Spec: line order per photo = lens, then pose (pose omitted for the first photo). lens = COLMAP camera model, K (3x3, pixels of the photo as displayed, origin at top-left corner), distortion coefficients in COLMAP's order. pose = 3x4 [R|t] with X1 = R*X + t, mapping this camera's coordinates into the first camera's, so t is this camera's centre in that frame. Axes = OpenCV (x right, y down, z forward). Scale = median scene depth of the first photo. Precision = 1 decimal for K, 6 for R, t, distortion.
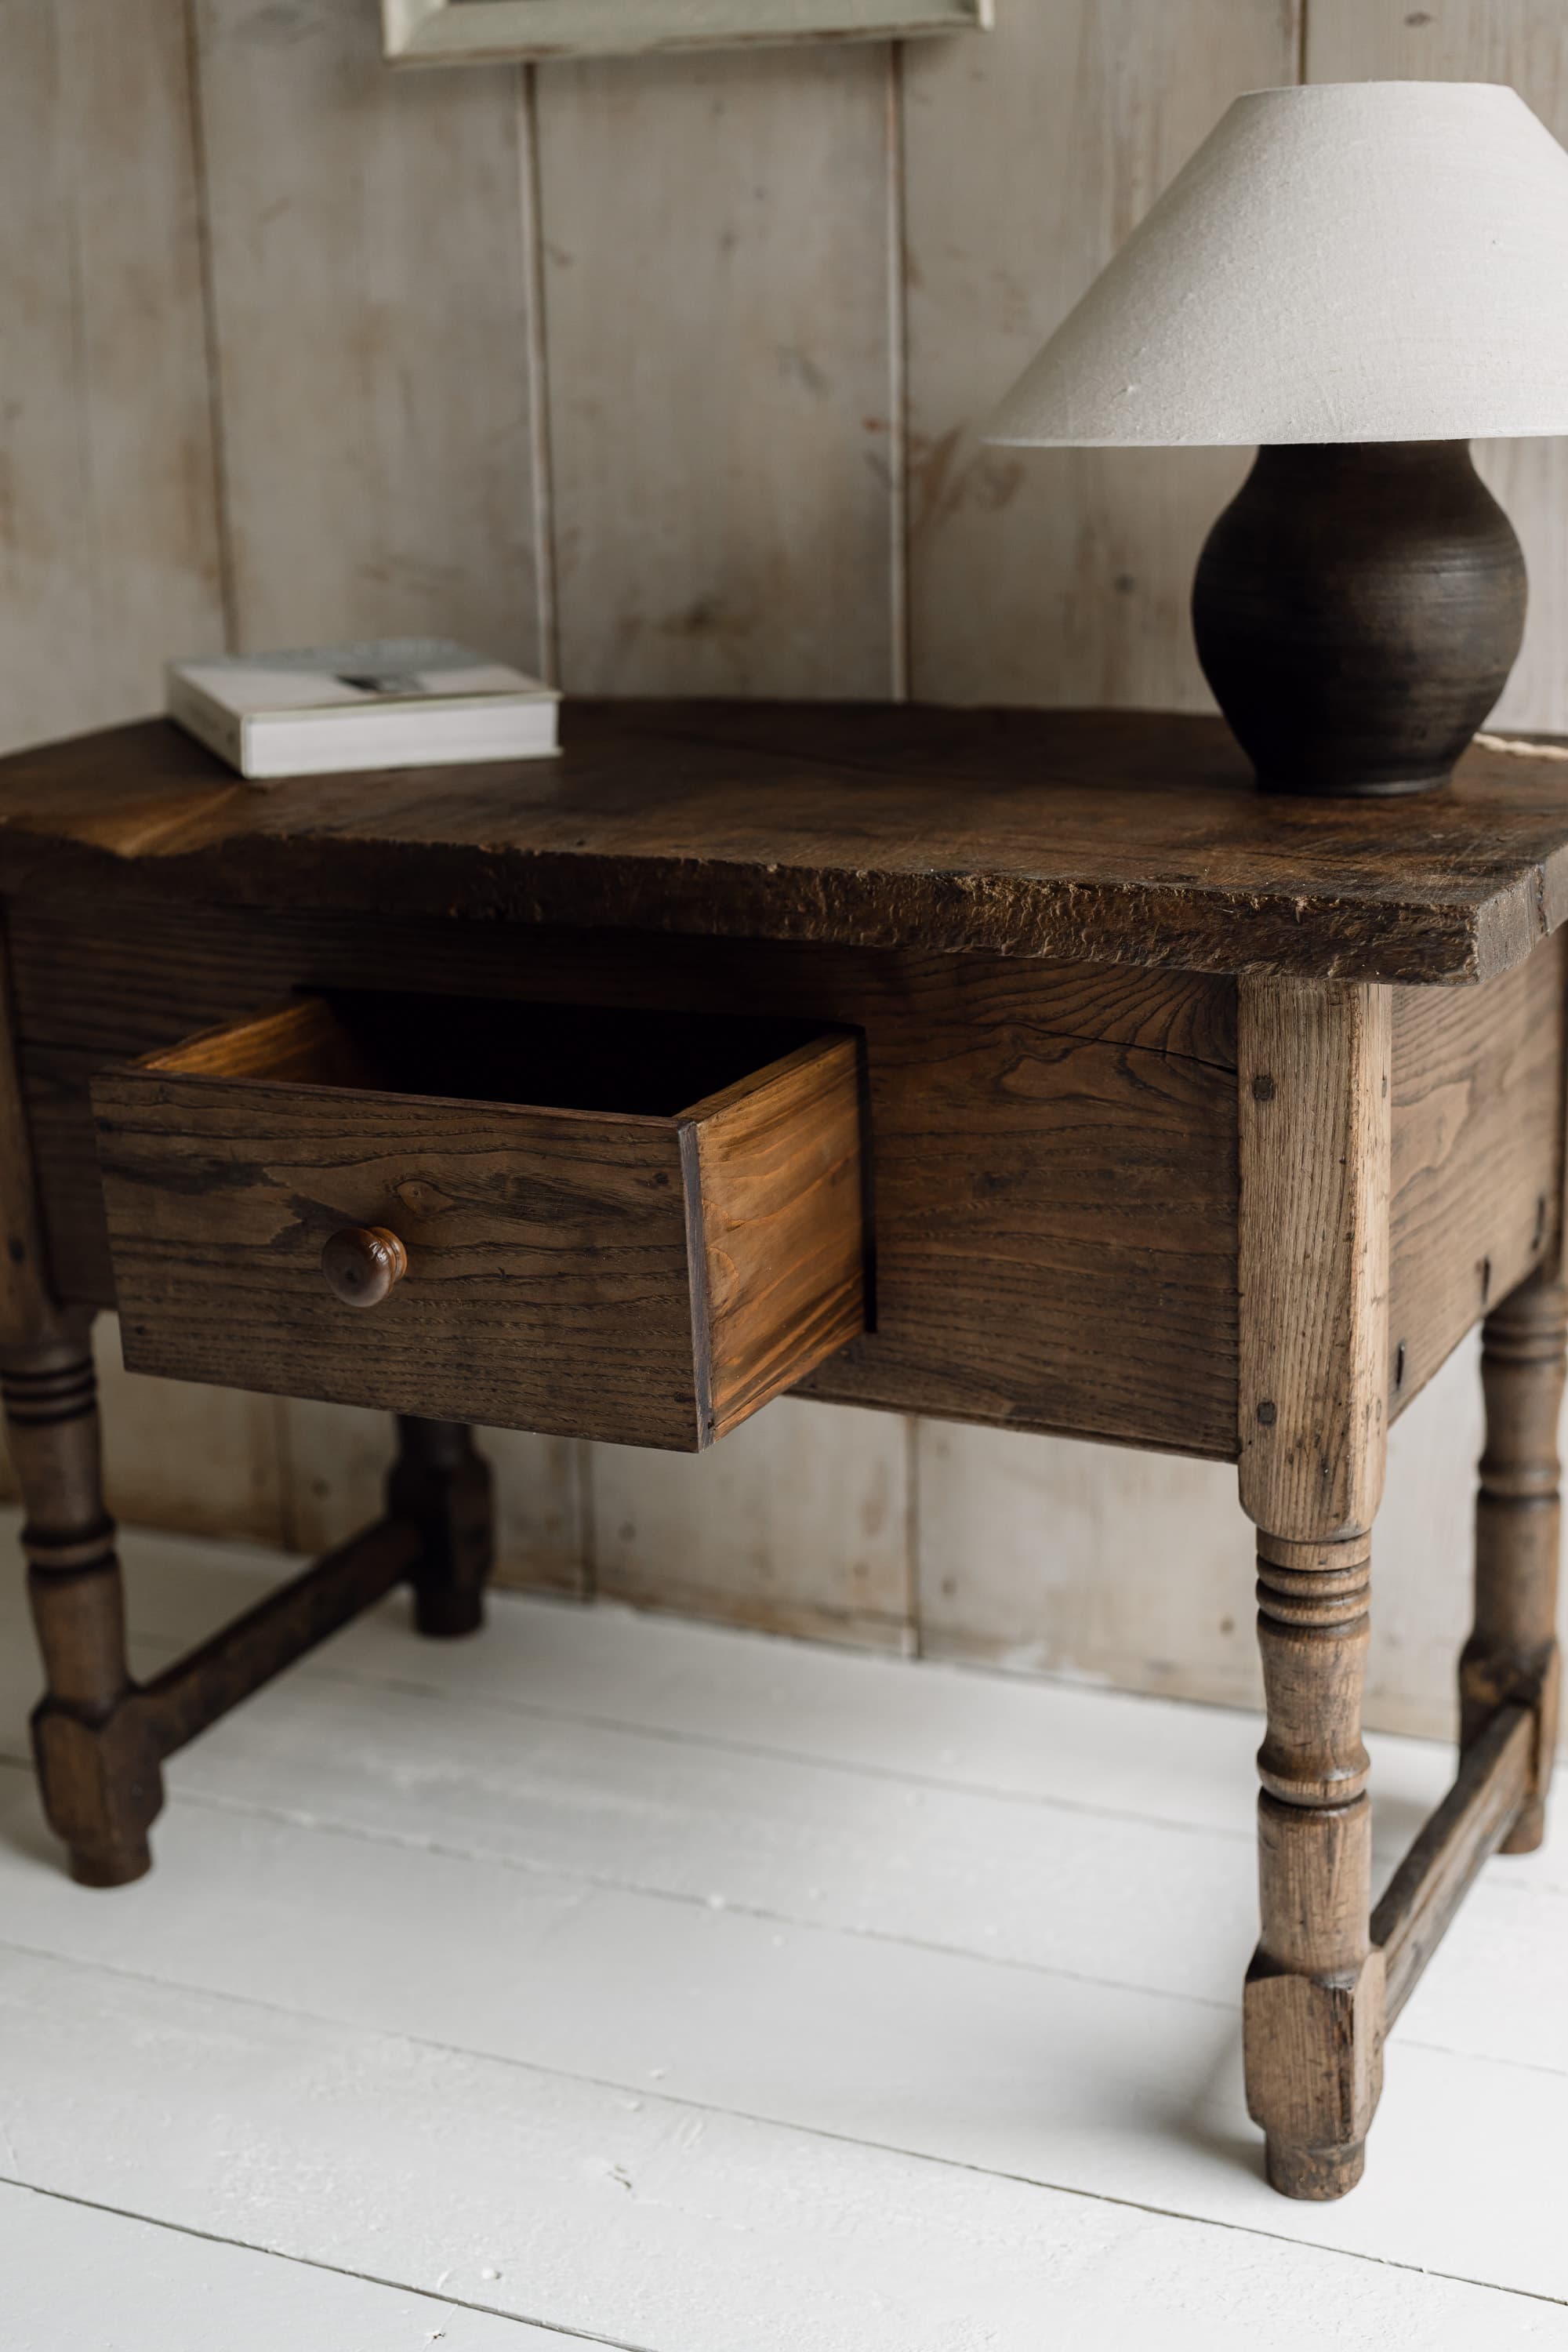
lens RADIAL K [[3266.0, 0, 792.9], [0, 3266.0, 1170.3], [0, 0, 1]] dist [-0.006797, 0.086273]
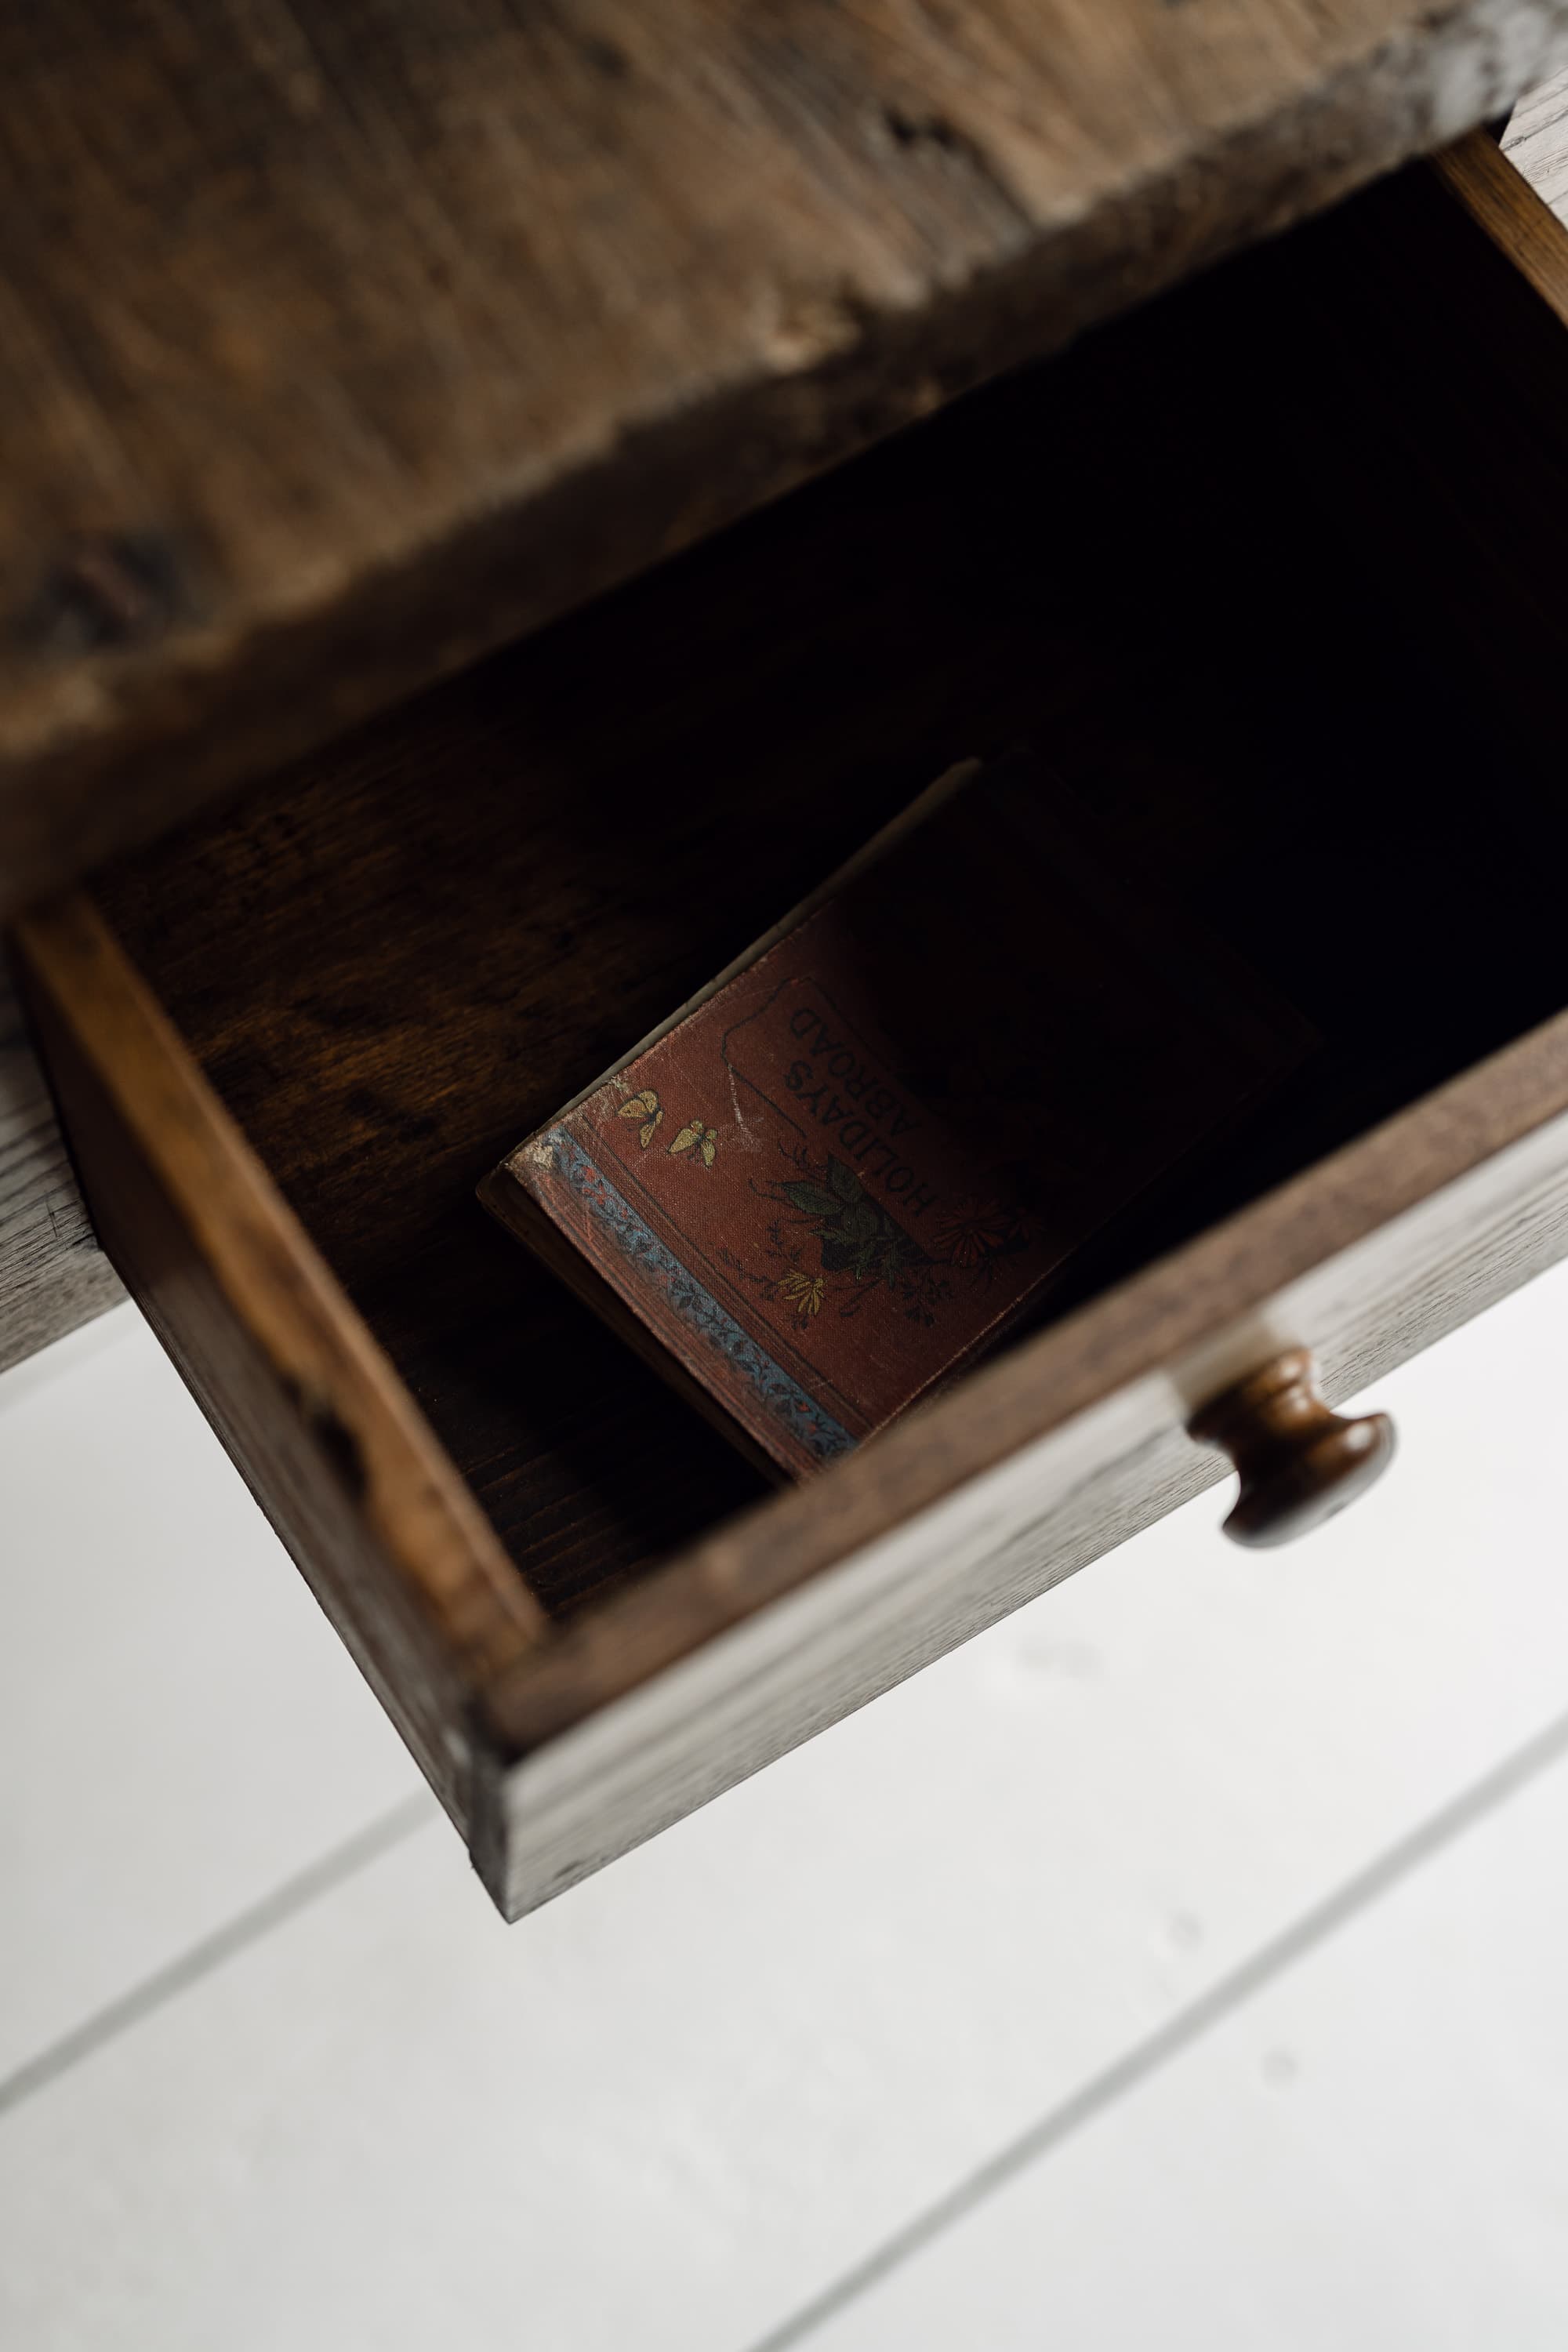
lens RADIAL K [[3378.0, 0, 796.3], [0, 3378.0, 1180.6], [0, 0, 1]] dist [-0.017814, 0.140072]
pose [[0.487472, -0.776670, 0.398942, -0.296478], [0.151162, 0.525076, 0.837524, -0.340978], [-0.859954, -0.347964, 0.373362, 0.891219]]
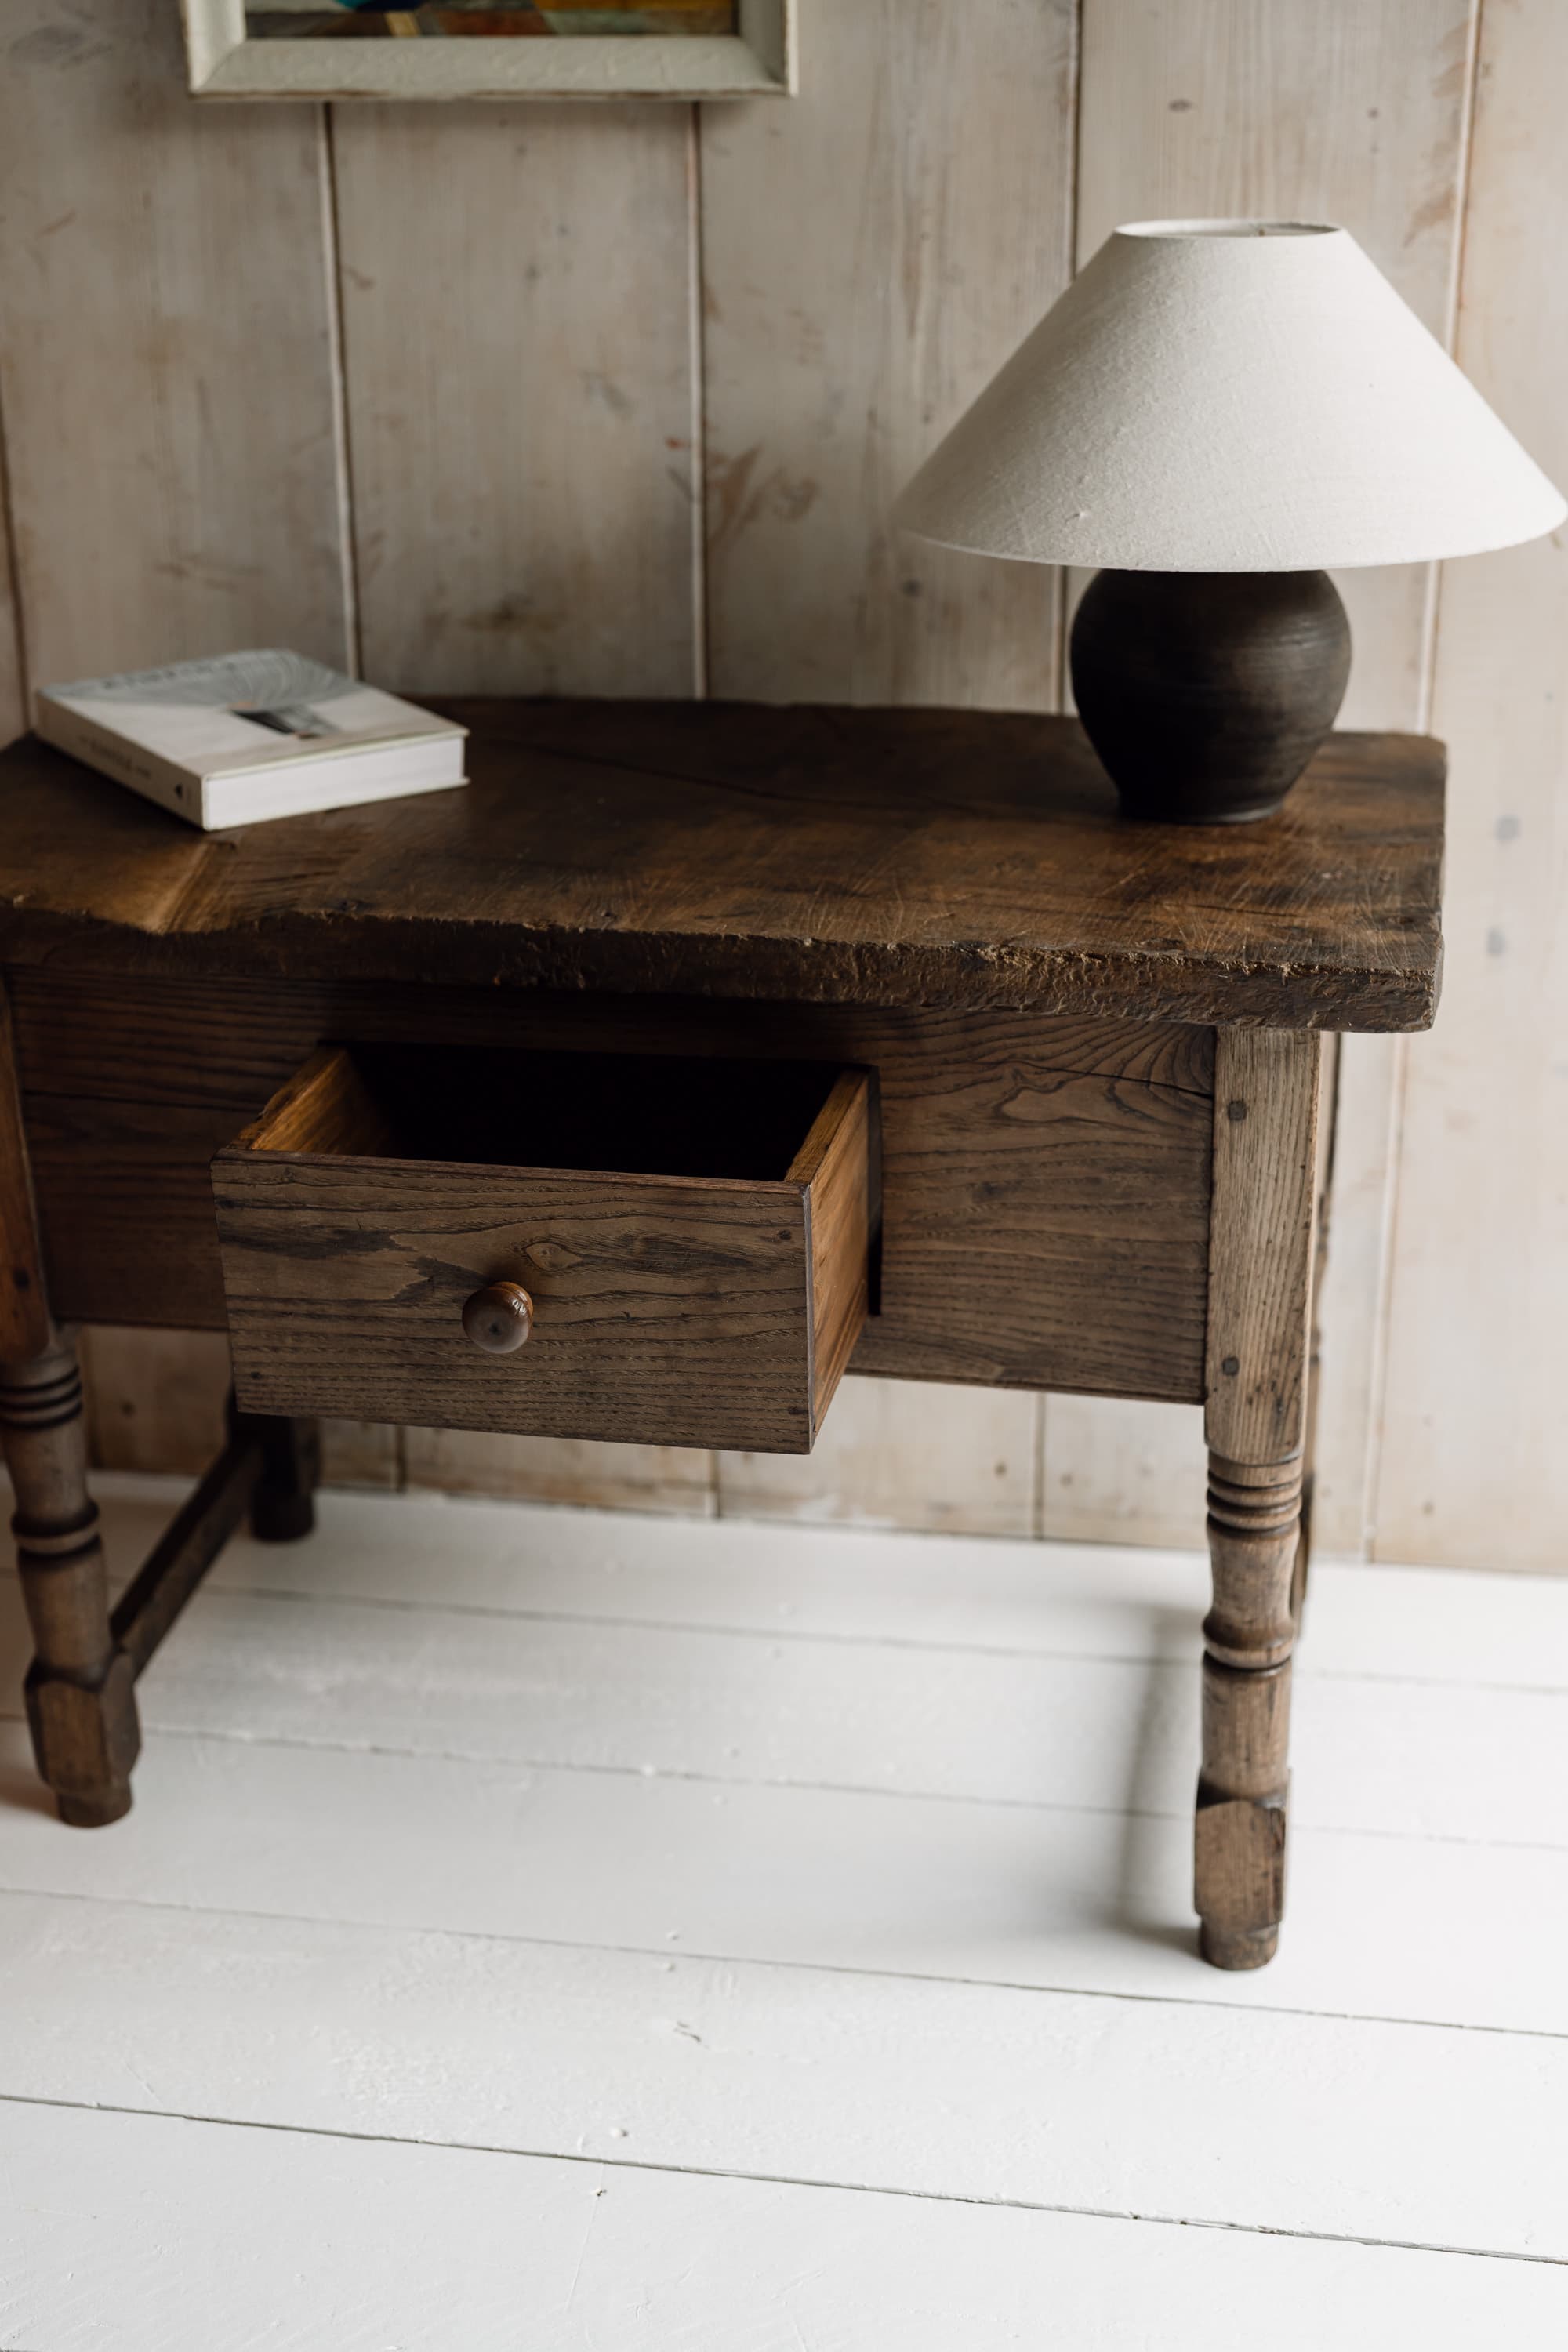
lens RADIAL K [[3257.3, 0, 784.0], [0, 3257.3, 1176.0], [0, 0, 1]] dist [0.006216, 0.020754]
pose [[0.965778, -0.081890, 0.246105, -0.307110], [0.054185, 0.991615, 0.117319, -0.146659], [-0.253649, -0.099969, 0.962117, -0.122017]]
